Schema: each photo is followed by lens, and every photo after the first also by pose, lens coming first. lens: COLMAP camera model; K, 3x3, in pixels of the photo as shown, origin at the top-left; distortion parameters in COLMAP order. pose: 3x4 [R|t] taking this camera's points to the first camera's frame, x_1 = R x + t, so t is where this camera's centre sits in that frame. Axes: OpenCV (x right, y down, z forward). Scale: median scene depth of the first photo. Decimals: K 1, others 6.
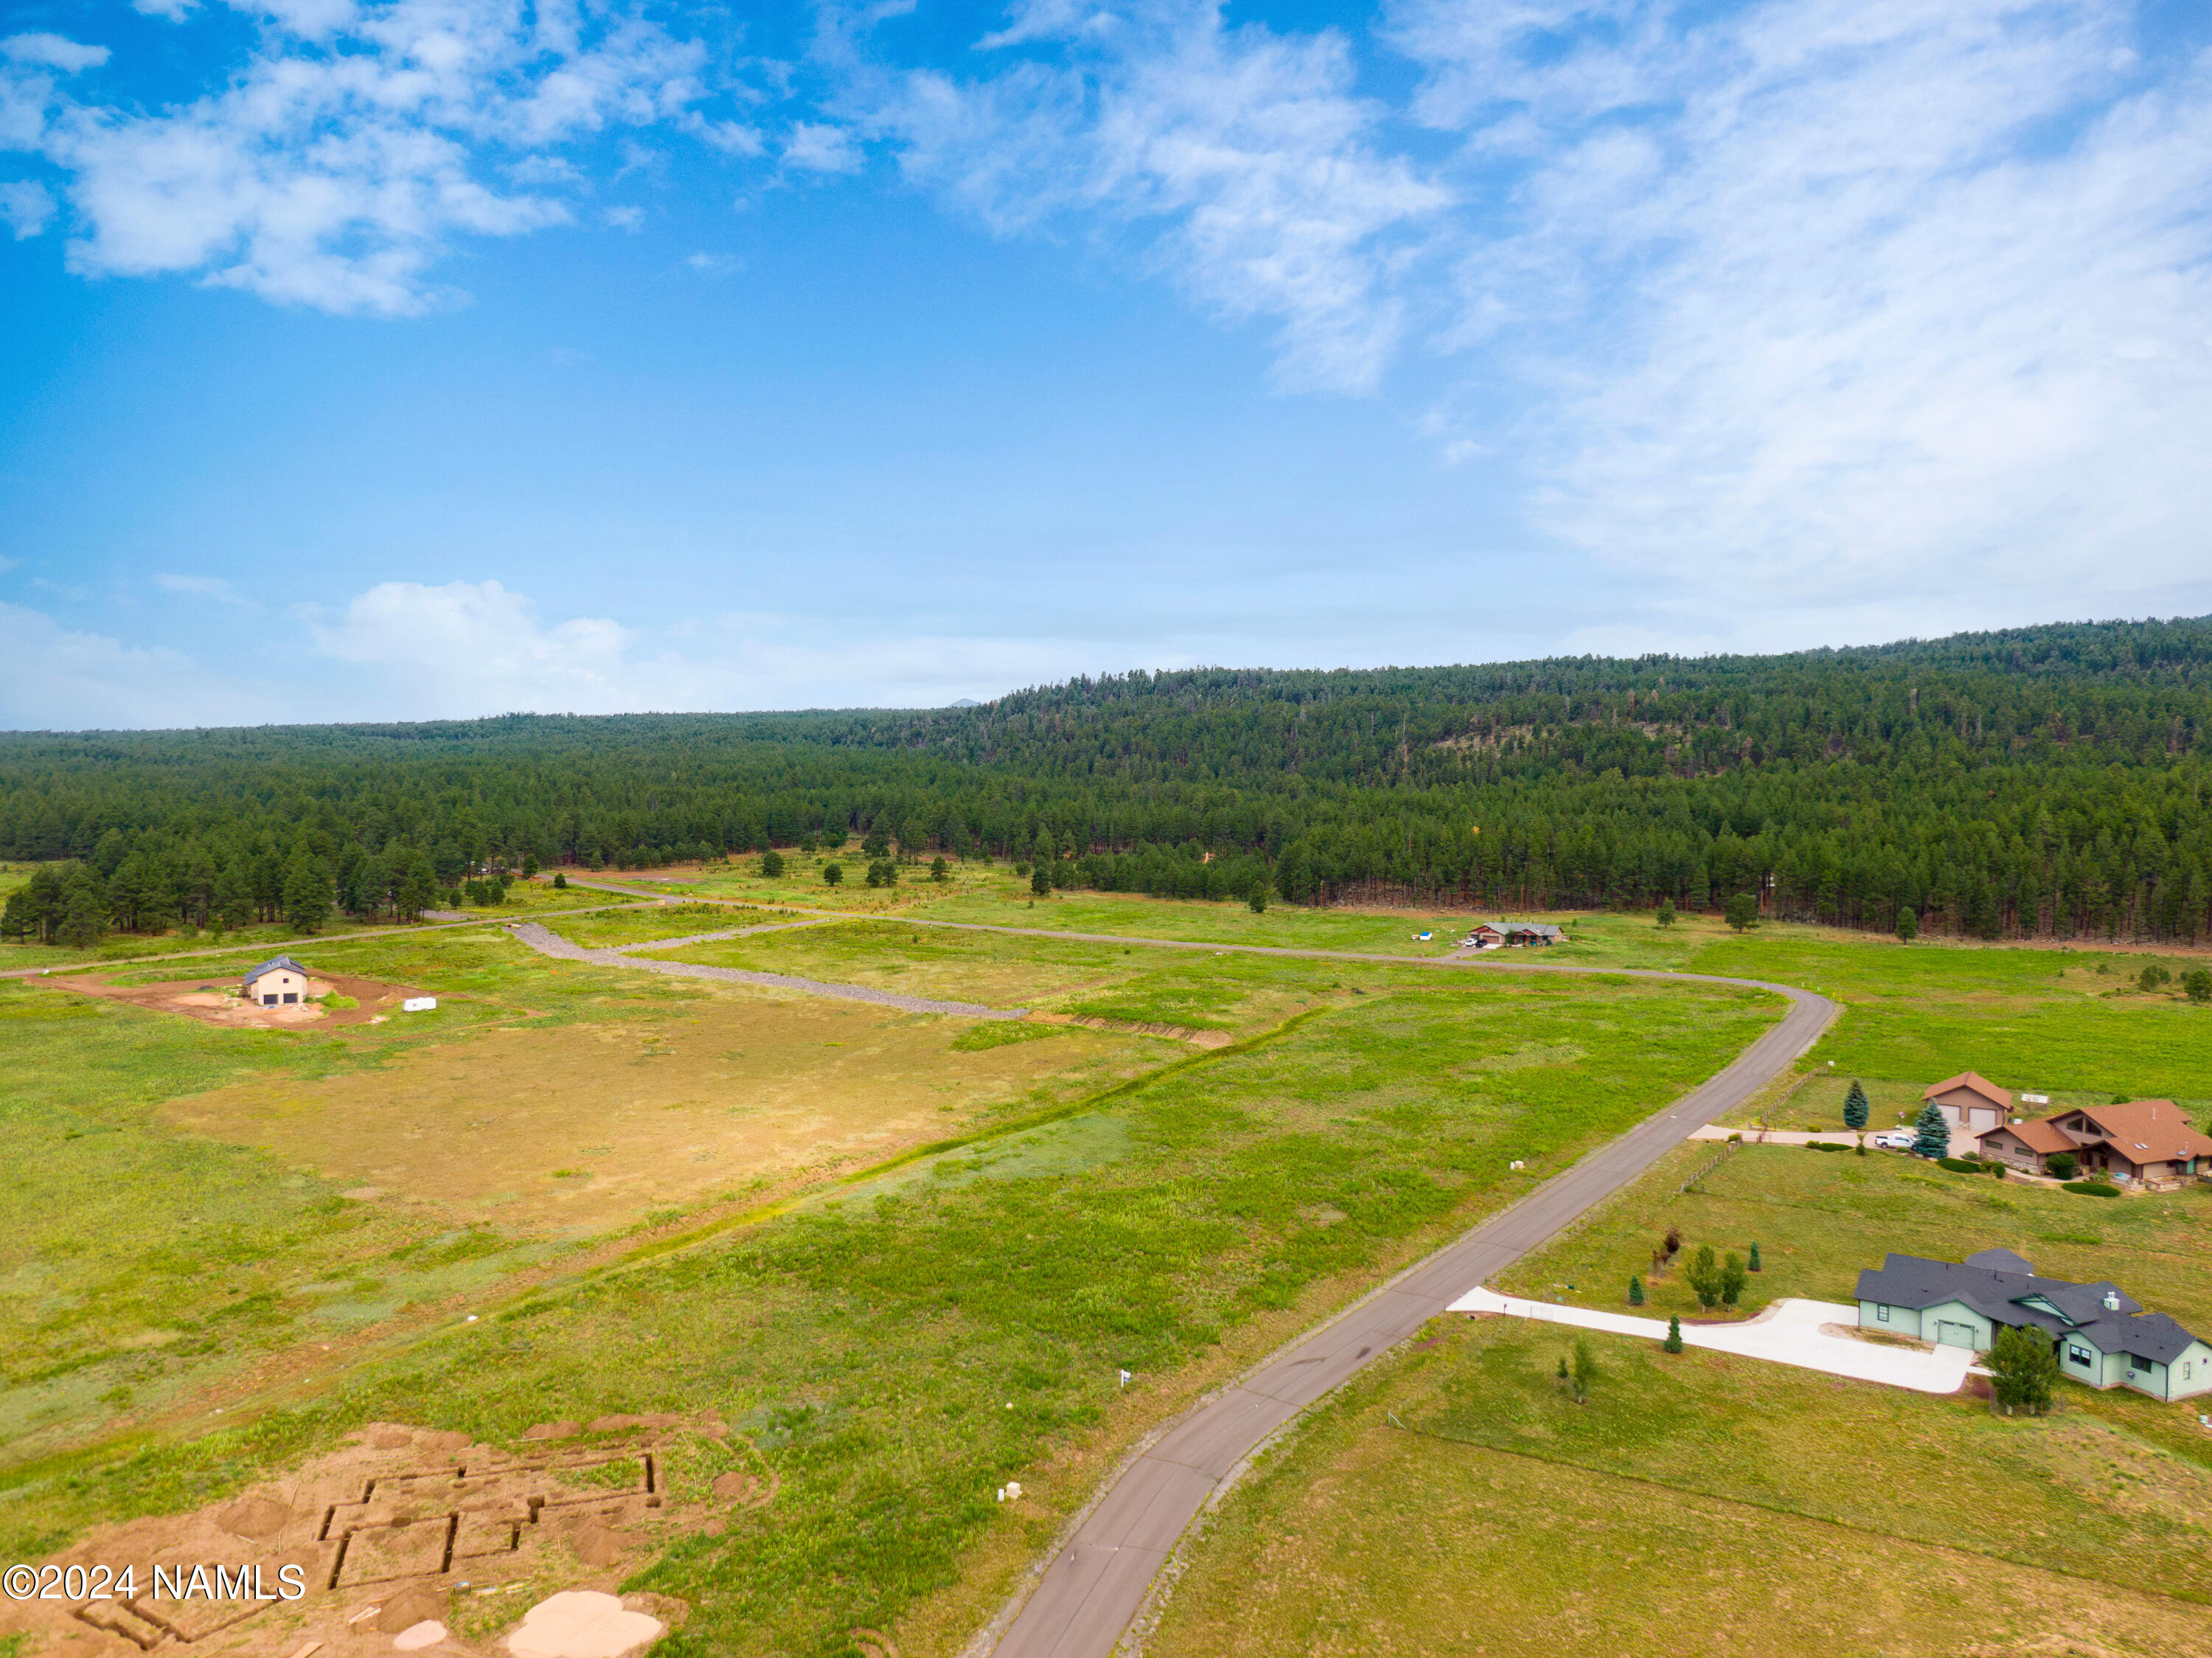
lens RADIAL K [[1588.0, 0, 1093.0], [0, 1588.0, 818.5], [0, 0, 1]] dist [0.031632, -0.042237]
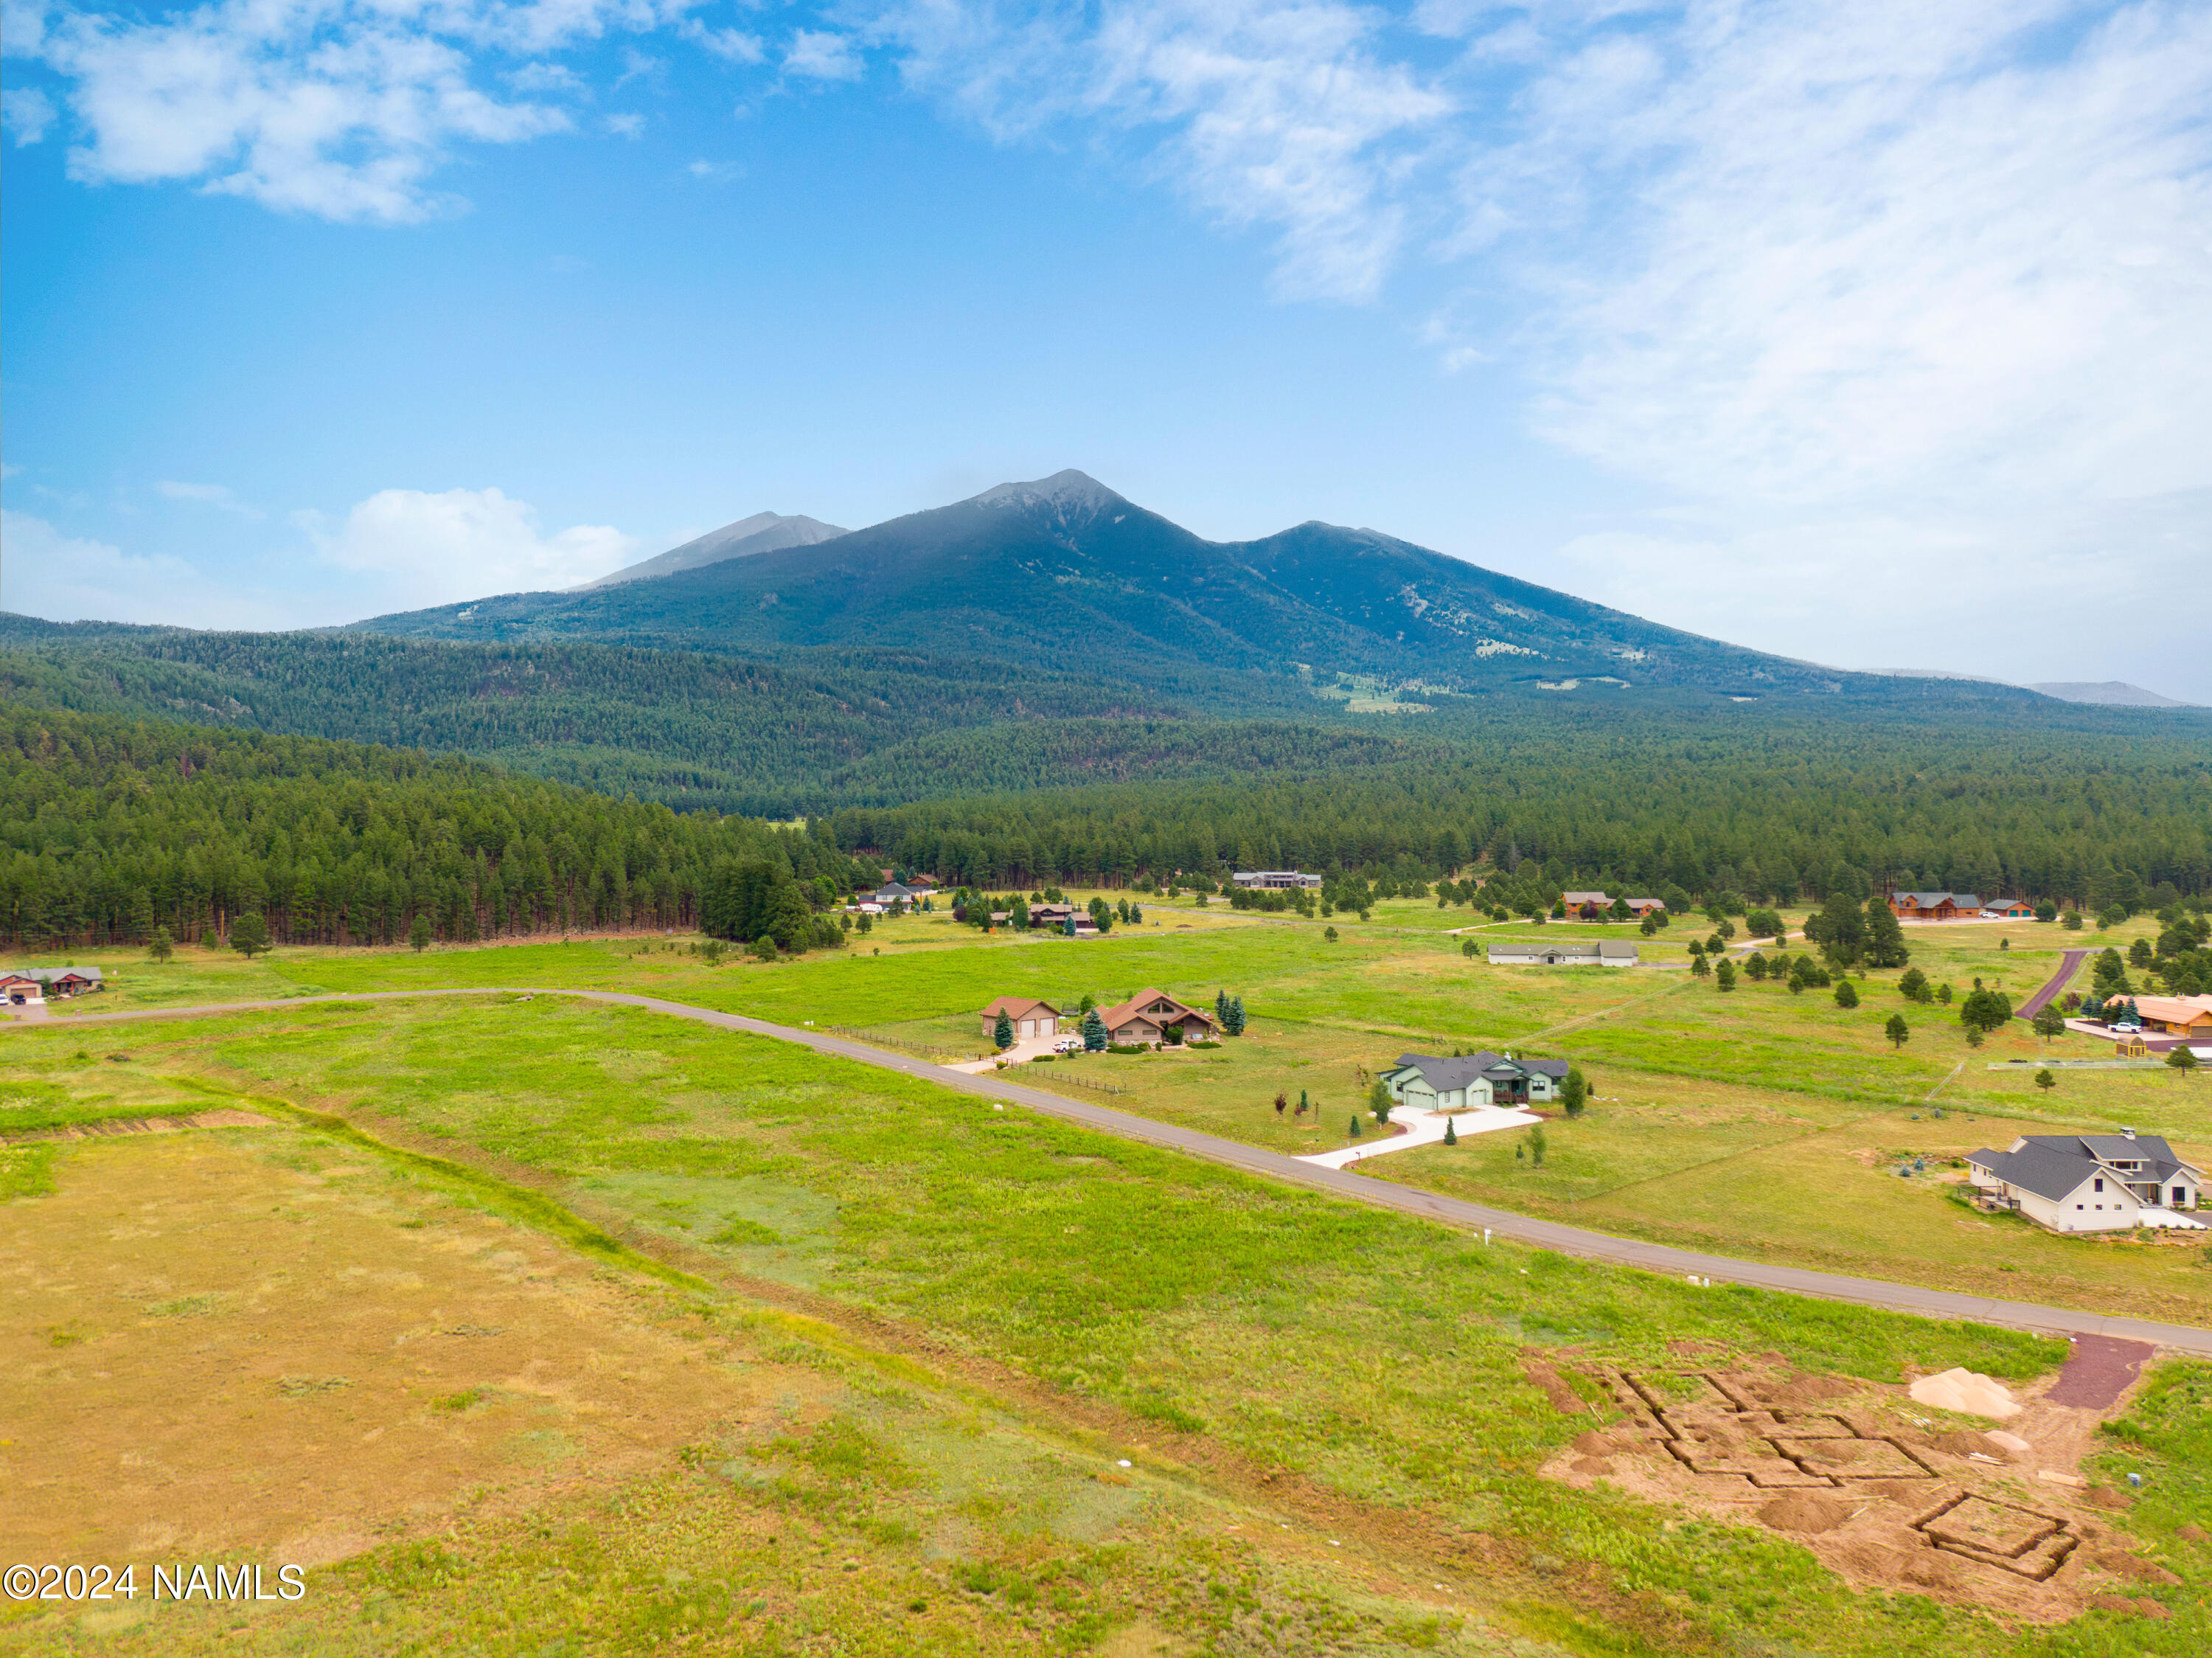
lens RADIAL K [[1764.4, 0, 1105.4], [0, 1764.4, 866.1], [0, 0, 1]] dist [0.001323, 0.013768]
pose [[0.270866, -0.033150, 0.962046, -1.132437], [0.034603, 0.999096, 0.024685, 0.037445], [-0.961995, 0.026603, 0.271768, 0.807211]]
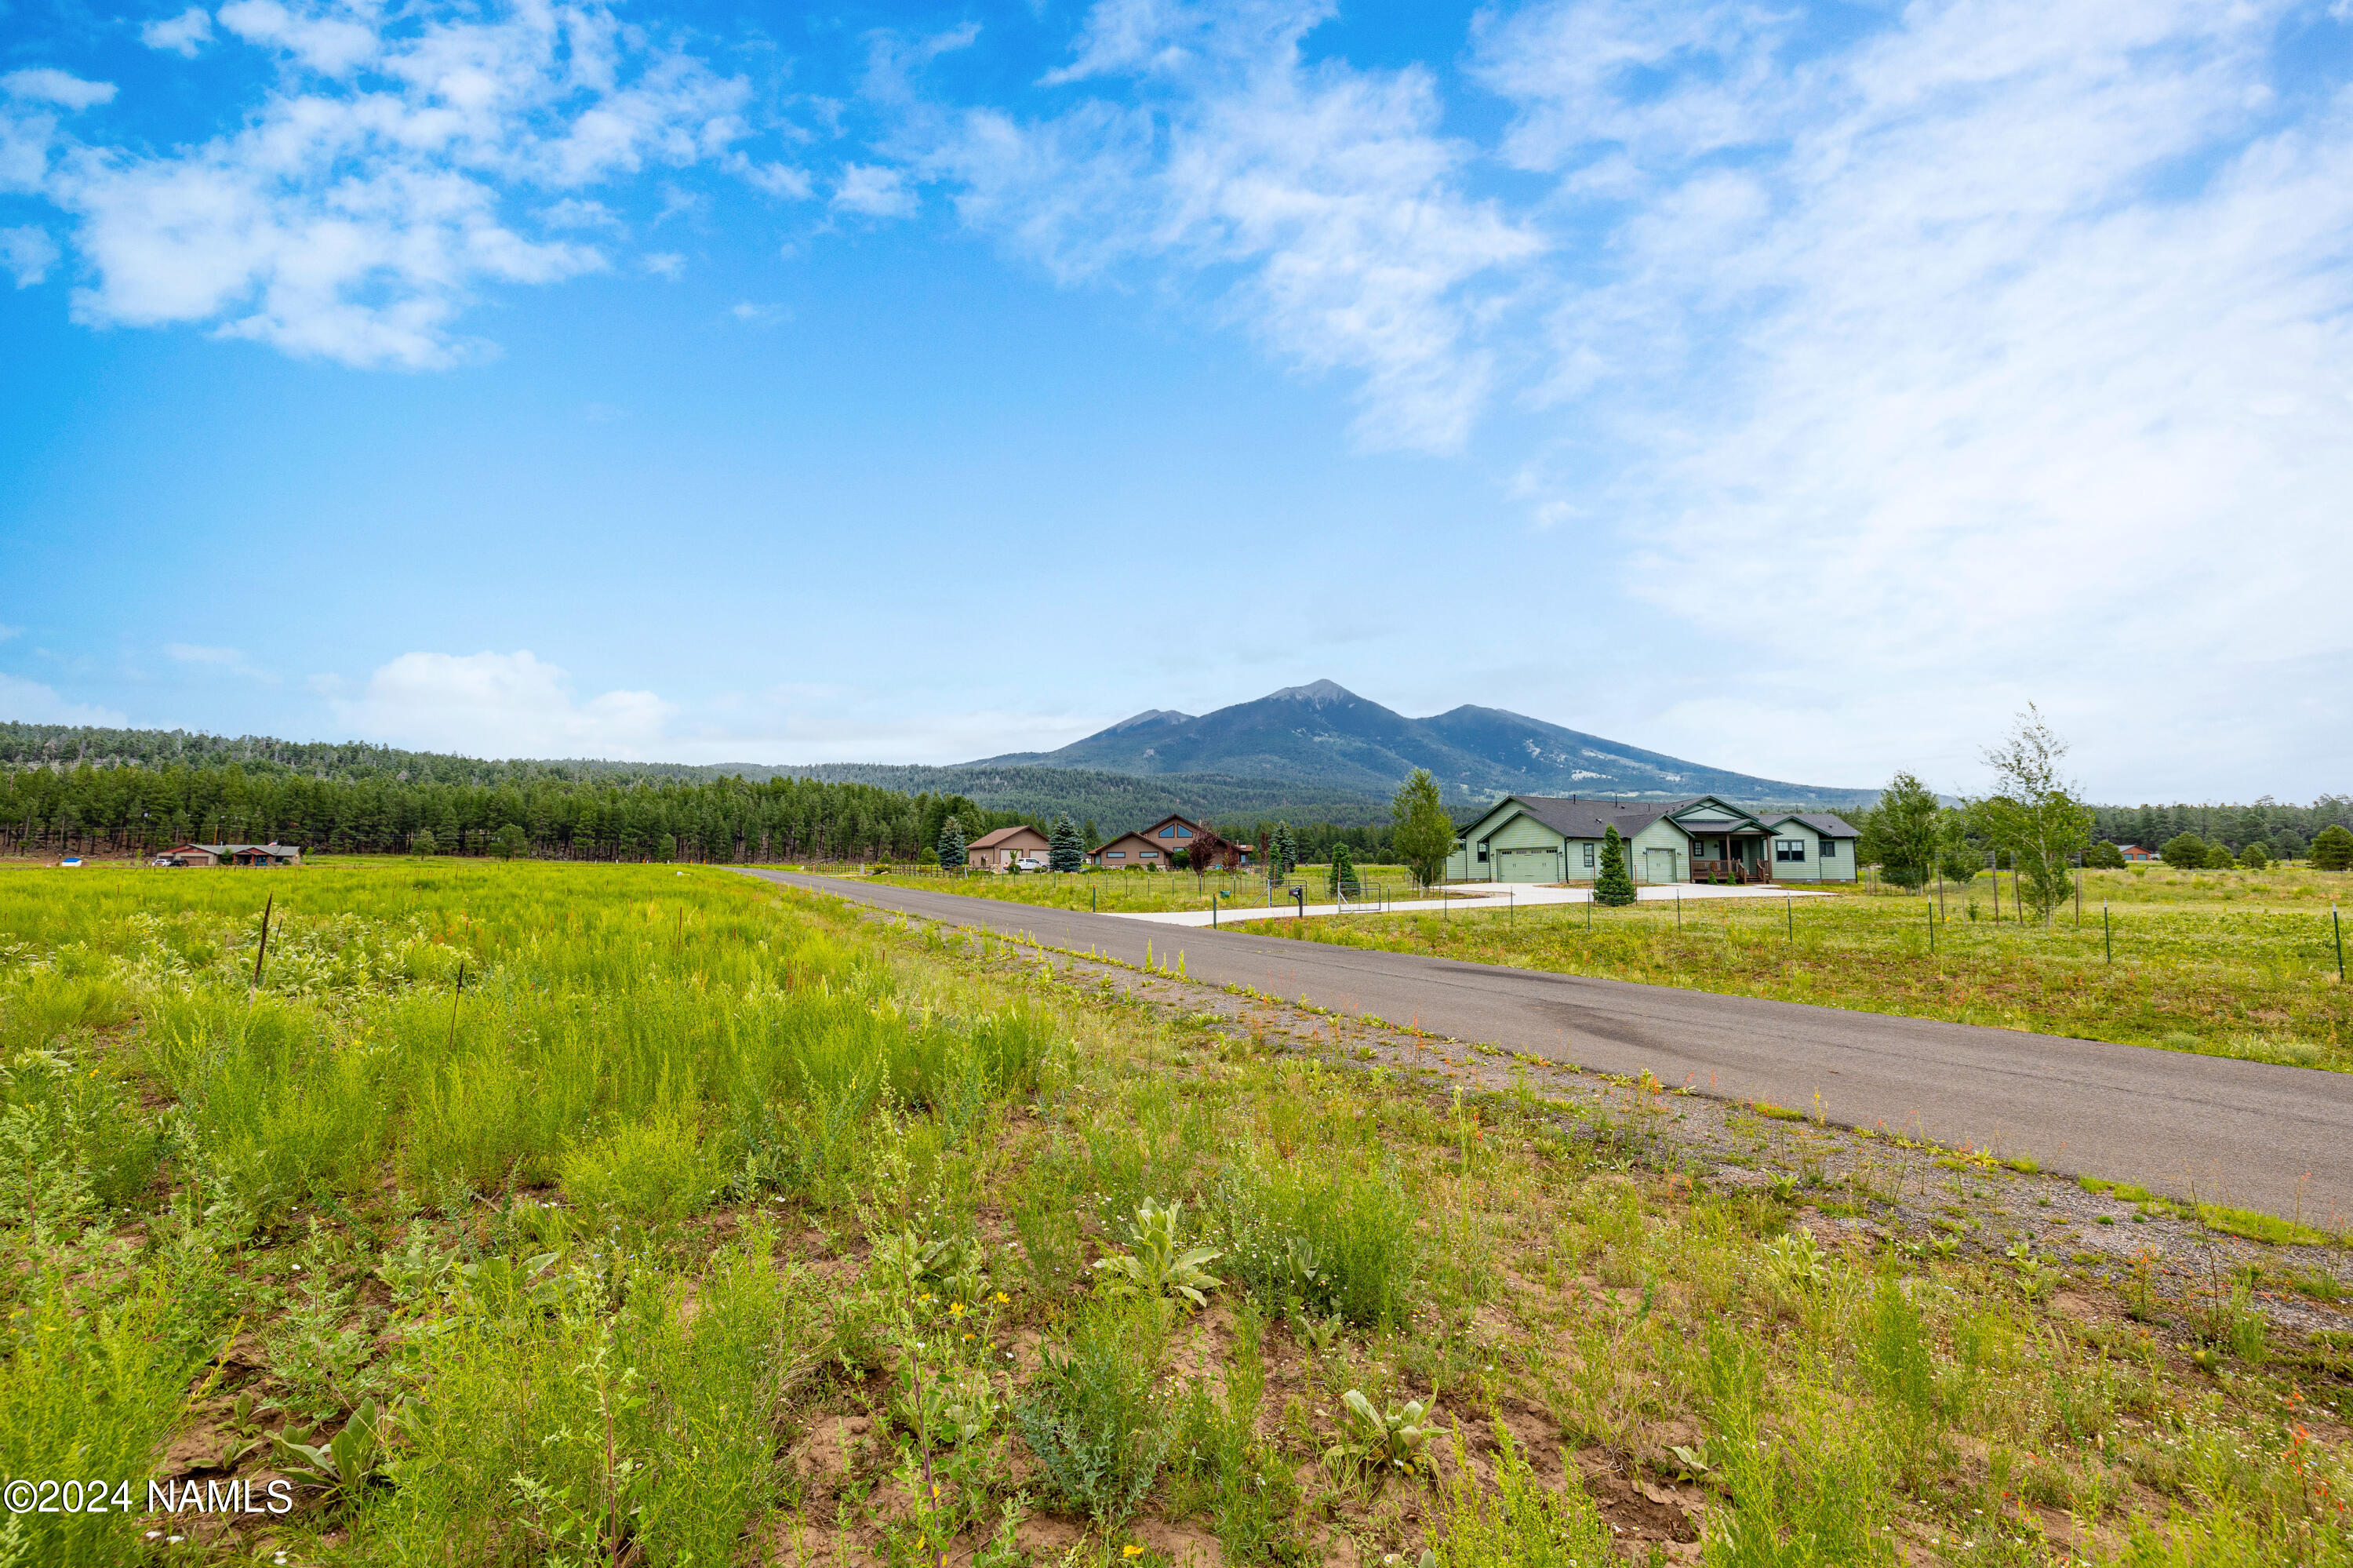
lens RADIAL K [[990.2, 0, 1176.6], [0, 990.2, 788.4], [0, 0, 1]] dist [0.004674, -0.000165]
pose [[0.433636, 0.082133, 0.897337, 0.034976], [0.031278, 0.993865, -0.106083, 0.304843], [-0.900545, 0.074068, 0.428407, 0.924299]]
